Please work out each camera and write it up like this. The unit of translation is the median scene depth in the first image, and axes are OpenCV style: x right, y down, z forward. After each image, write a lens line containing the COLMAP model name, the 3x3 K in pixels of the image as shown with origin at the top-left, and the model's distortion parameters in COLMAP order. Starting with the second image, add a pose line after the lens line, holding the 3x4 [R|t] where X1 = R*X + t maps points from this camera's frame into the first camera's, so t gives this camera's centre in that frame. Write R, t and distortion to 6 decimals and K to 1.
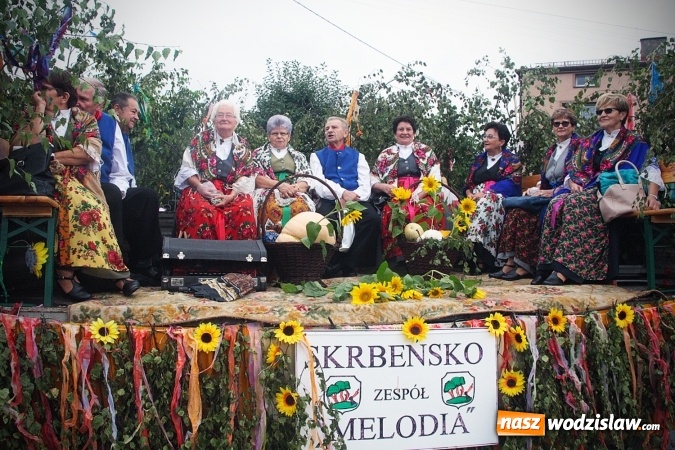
lens RADIAL K [[593.1, 0, 337.5], [0, 593.1, 225.0], [0, 0, 1]] dist [-0.209956, 0.004910]
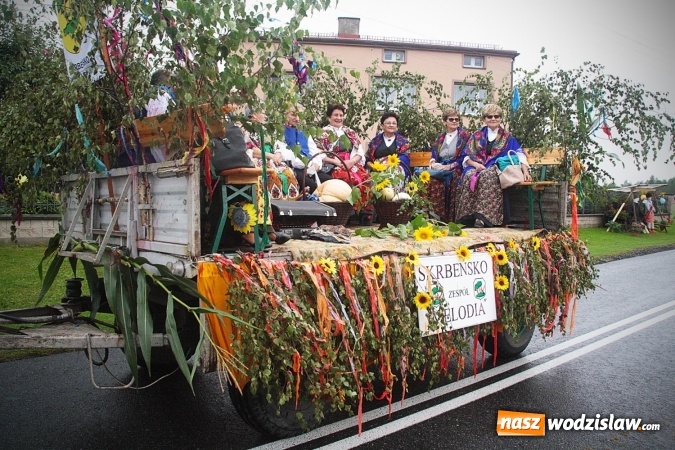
lens RADIAL K [[593.1, 0, 337.5], [0, 593.1, 225.0], [0, 0, 1]] dist [-0.209956, 0.004910]
pose [[0.864842, -0.028612, 0.501228, -0.977981], [-0.005811, 0.997737, 0.066982, -0.012525], [-0.502010, -0.060842, 0.862719, -0.247594]]
